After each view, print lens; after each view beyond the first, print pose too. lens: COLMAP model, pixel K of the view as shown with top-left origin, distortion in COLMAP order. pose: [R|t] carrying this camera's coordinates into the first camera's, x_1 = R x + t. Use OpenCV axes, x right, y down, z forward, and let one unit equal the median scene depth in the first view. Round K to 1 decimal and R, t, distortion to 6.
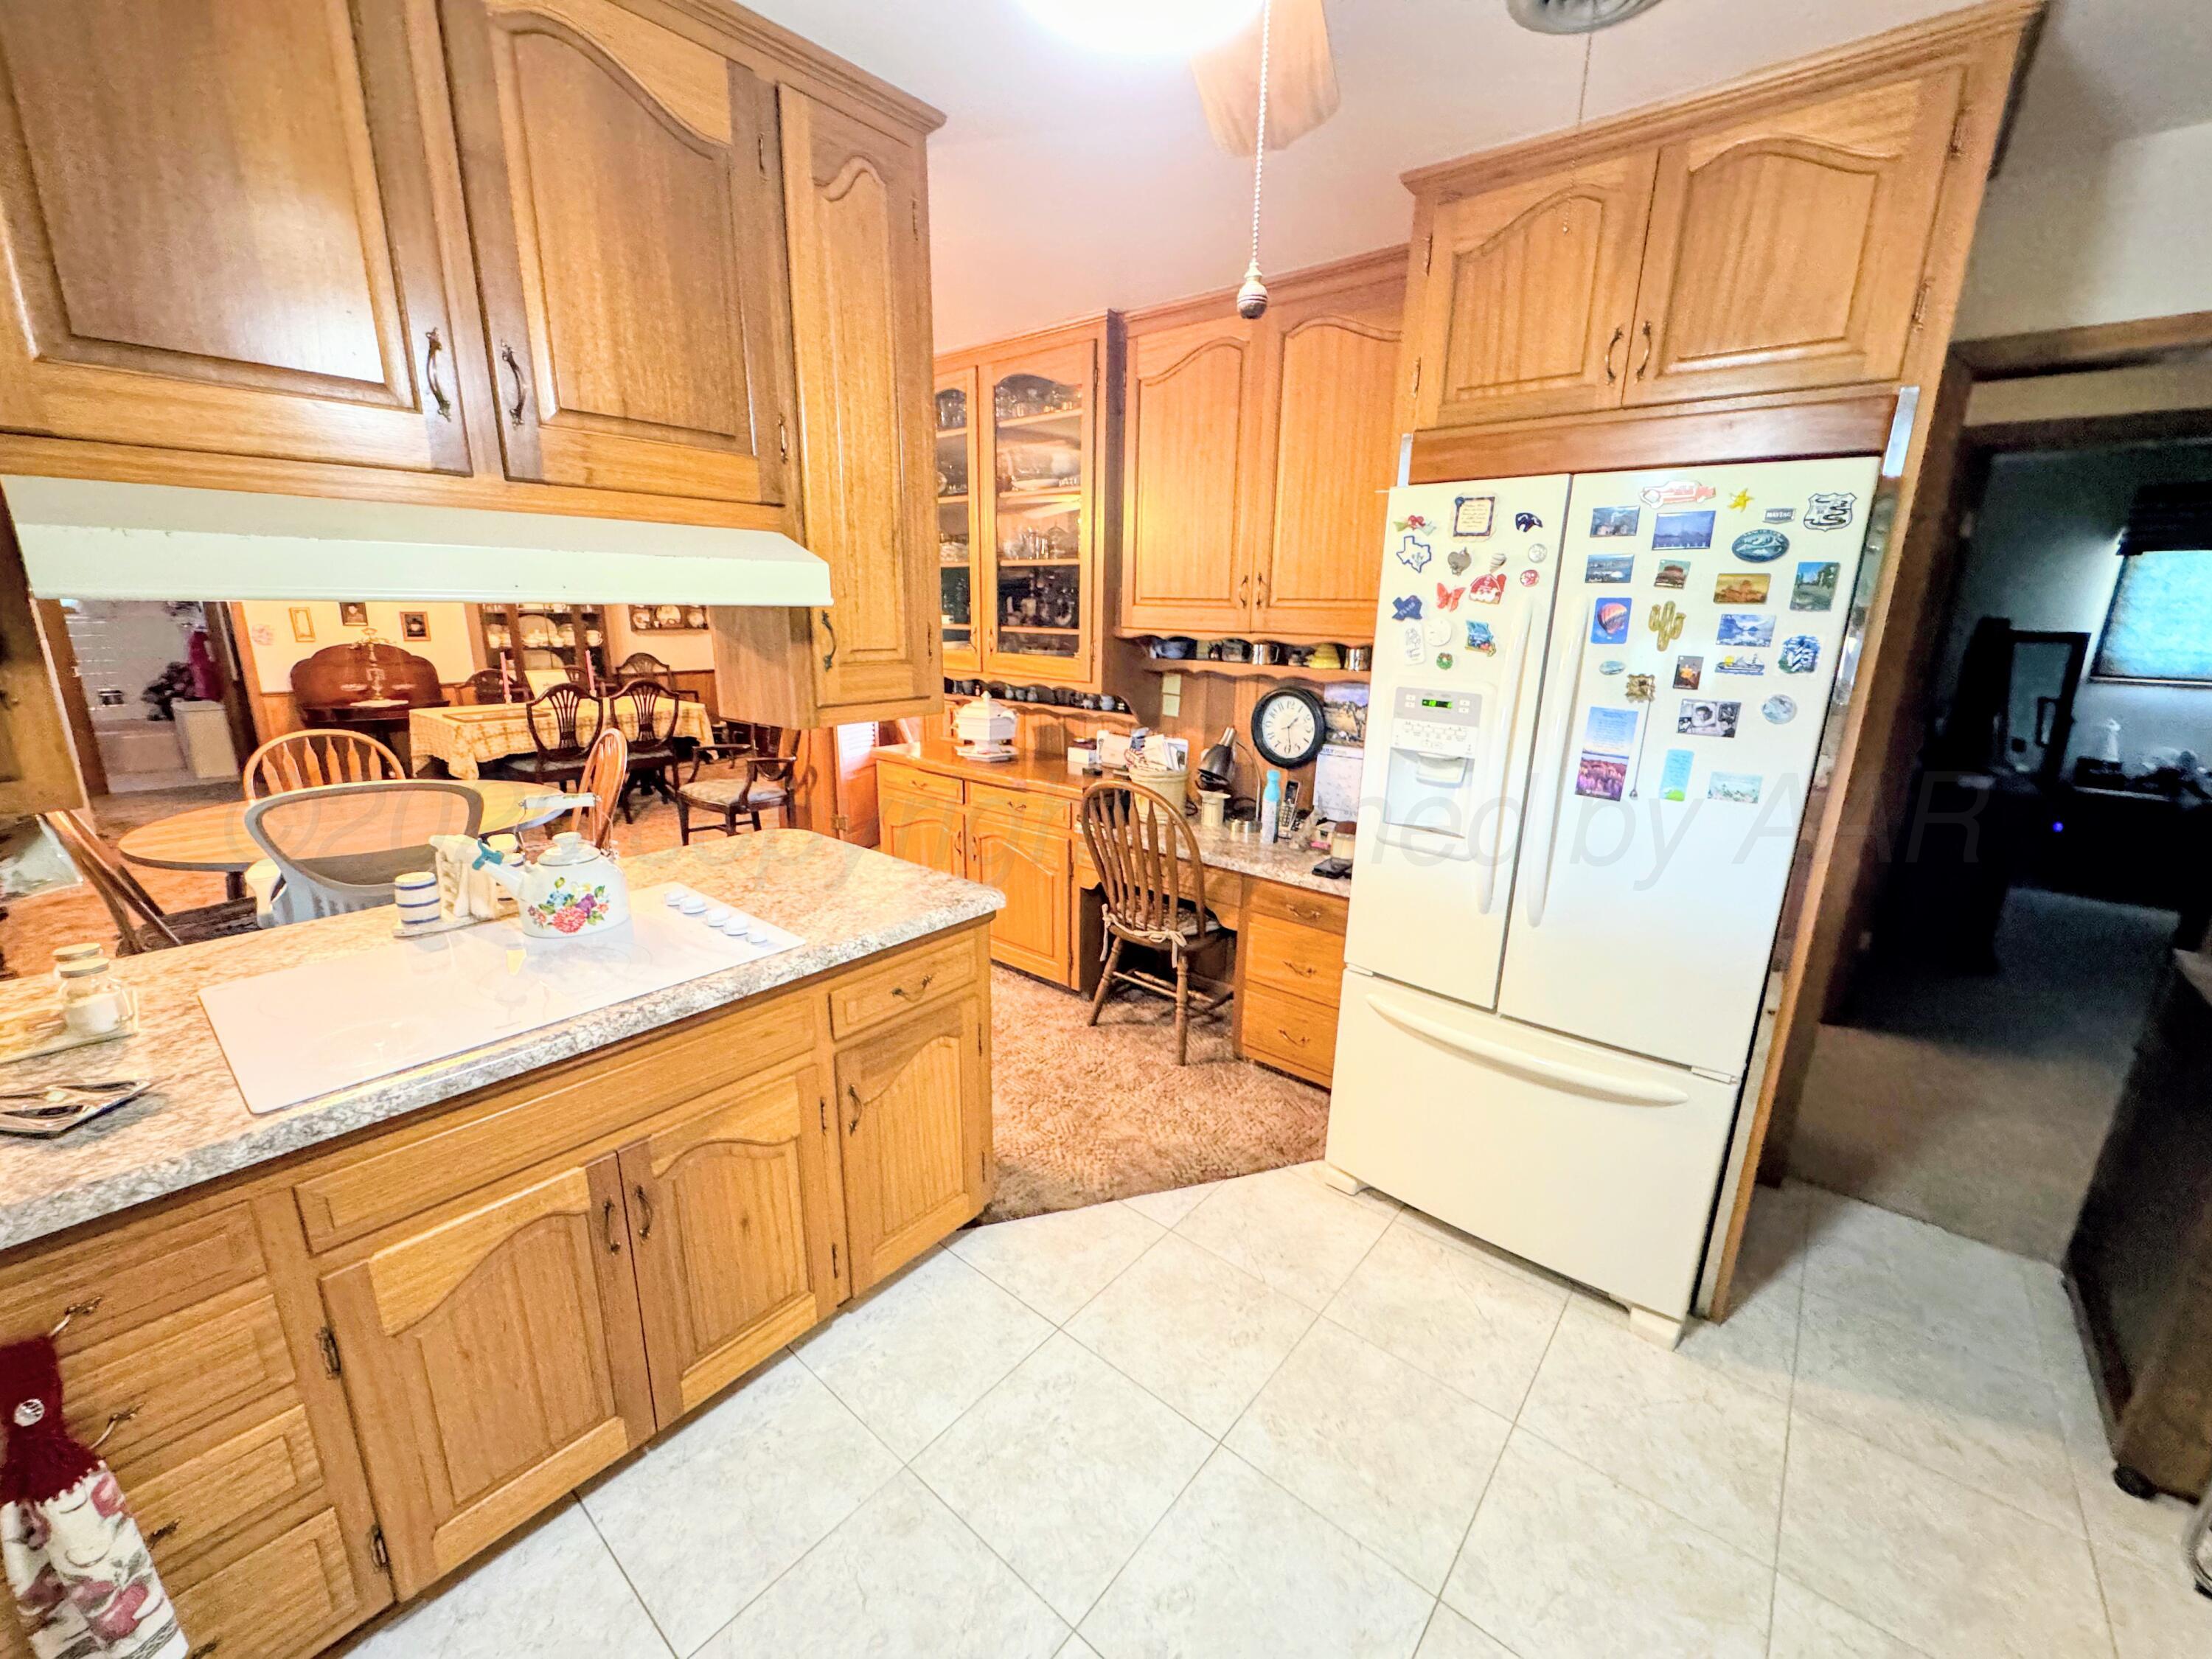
lens RADIAL K [[880.5, 0, 1099.5], [0, 880.5, 834.6], [0, 0, 1]] dist [-0.009991, 0.000599]
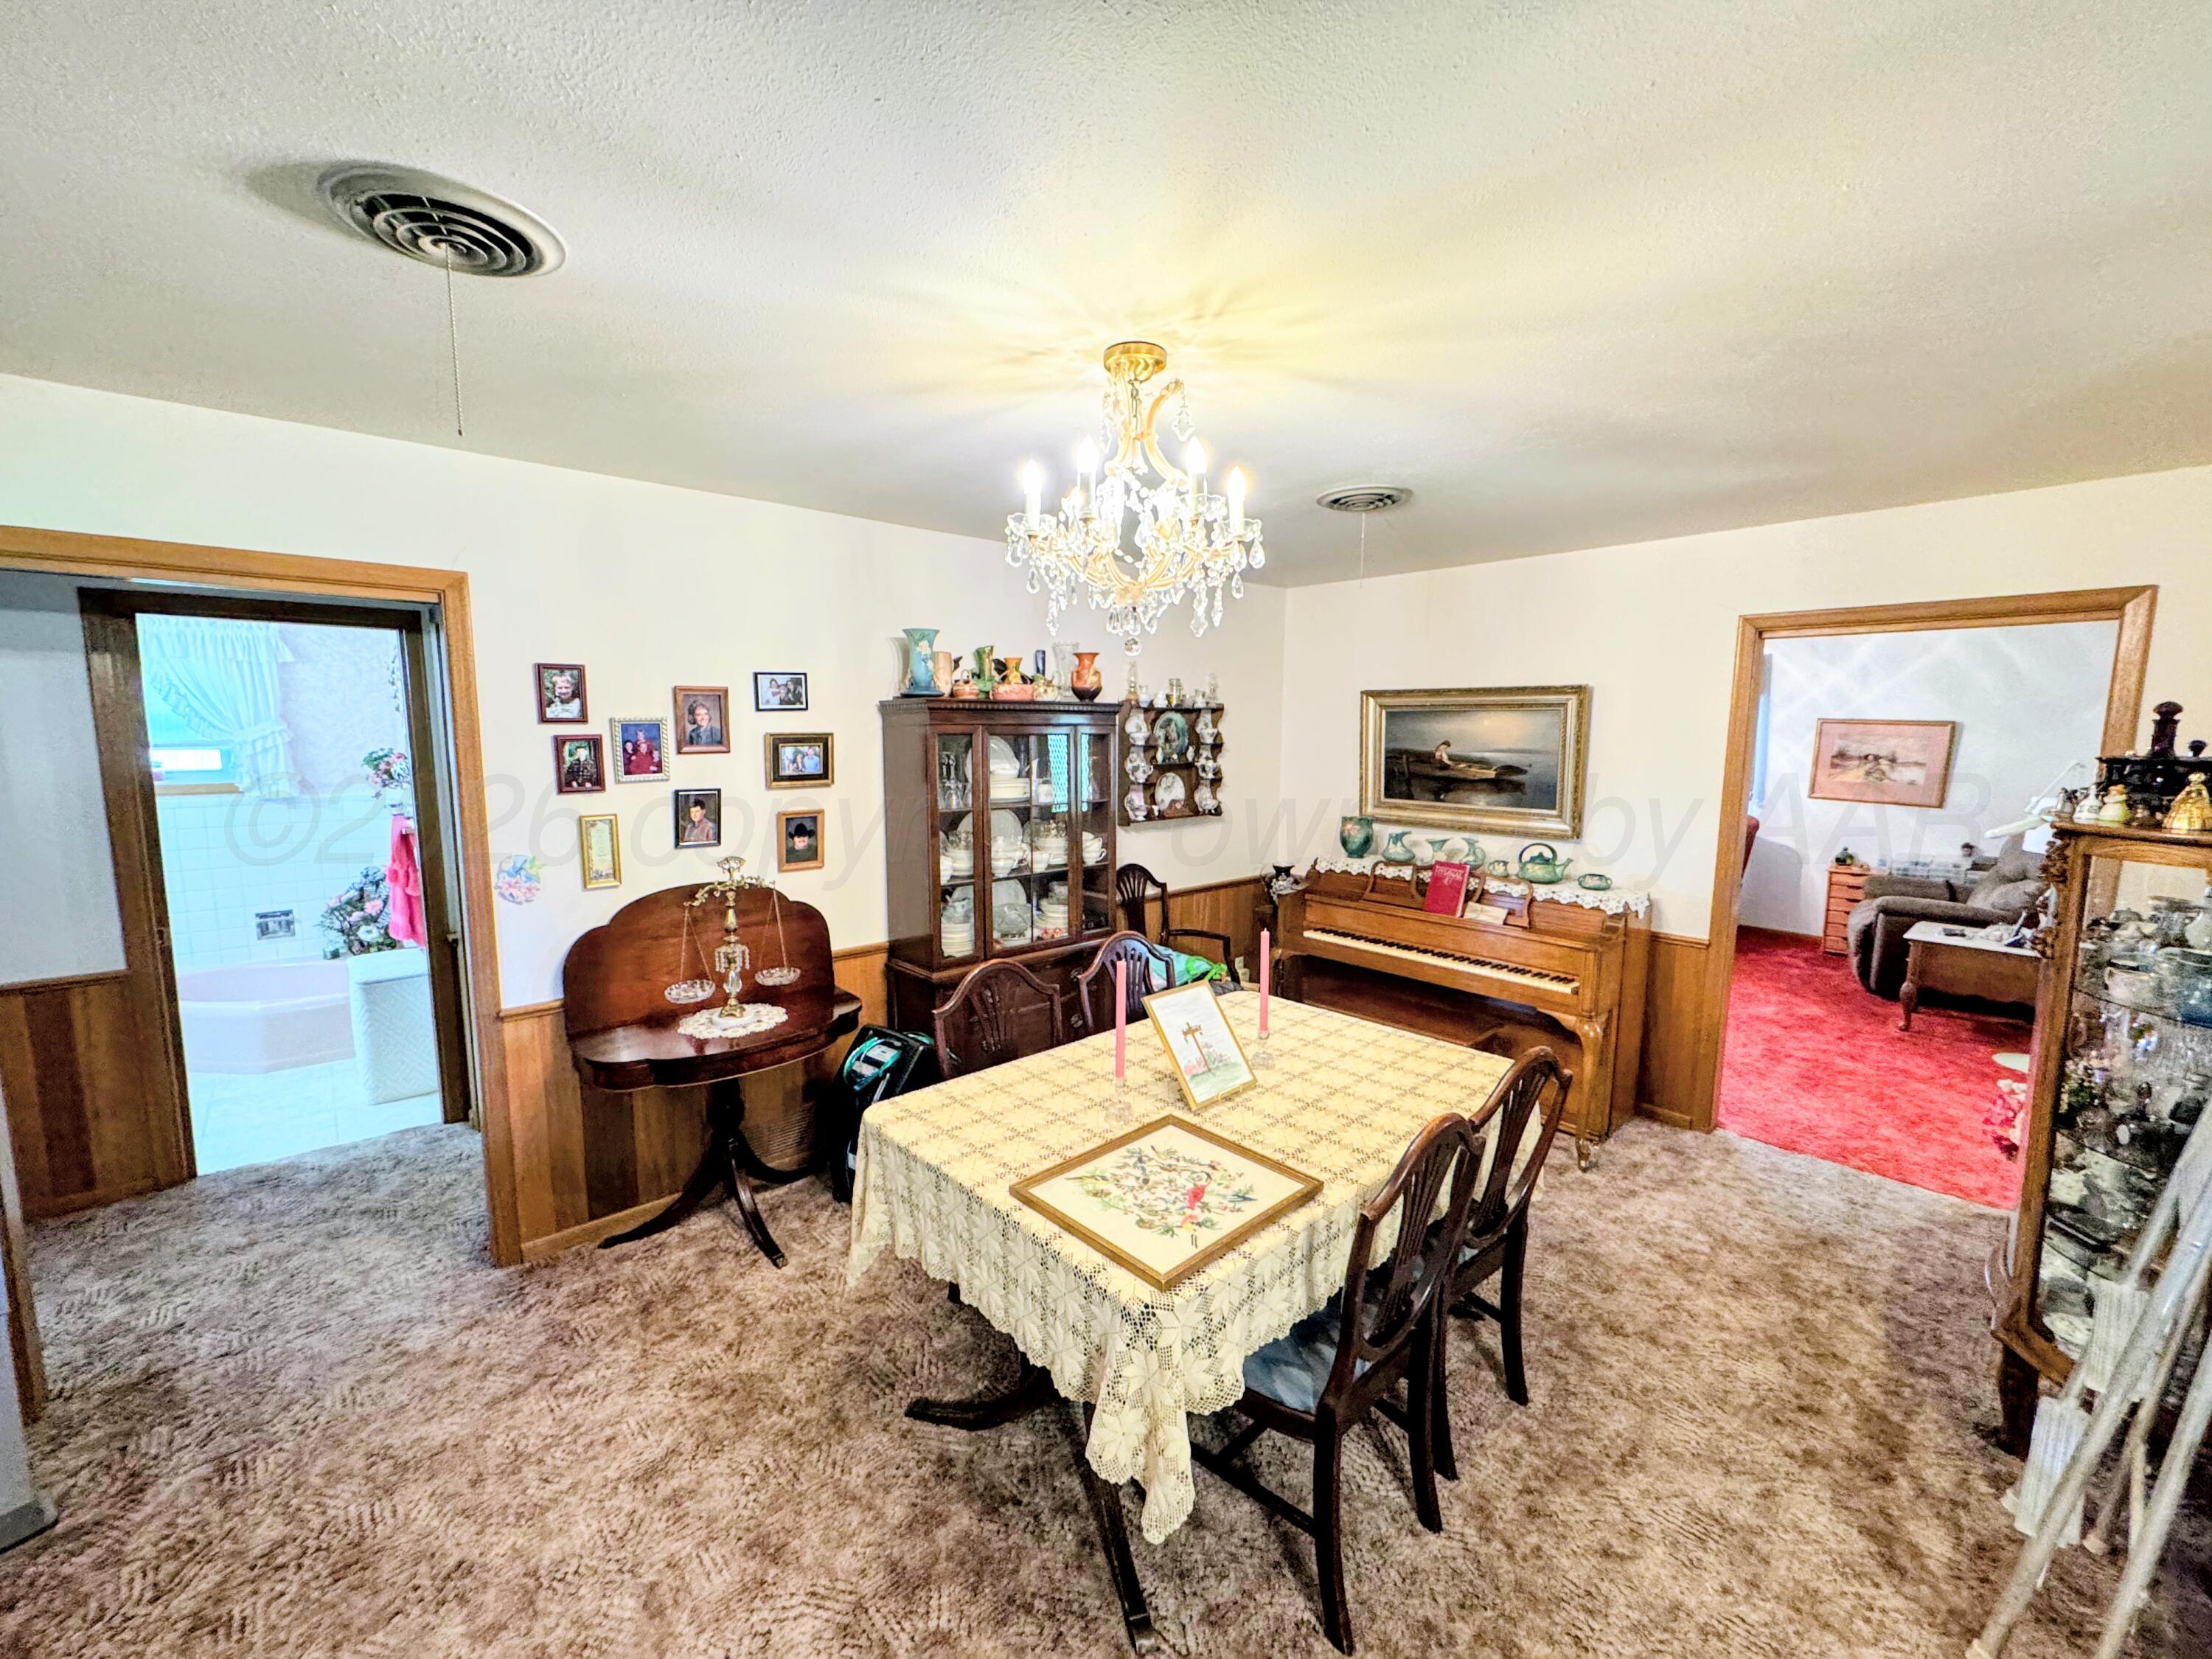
lens RADIAL K [[880.5, 0, 1108.6], [0, 880.5, 827.7], [0, 0, 1]] dist [-0.009991, 0.000599]
pose [[0.990367, 0.006066, -0.138337, -0.546927], [-0.025491, 0.989952, -0.139087, -0.181893], [0.136103, 0.141274, 0.980570, 0.546982]]
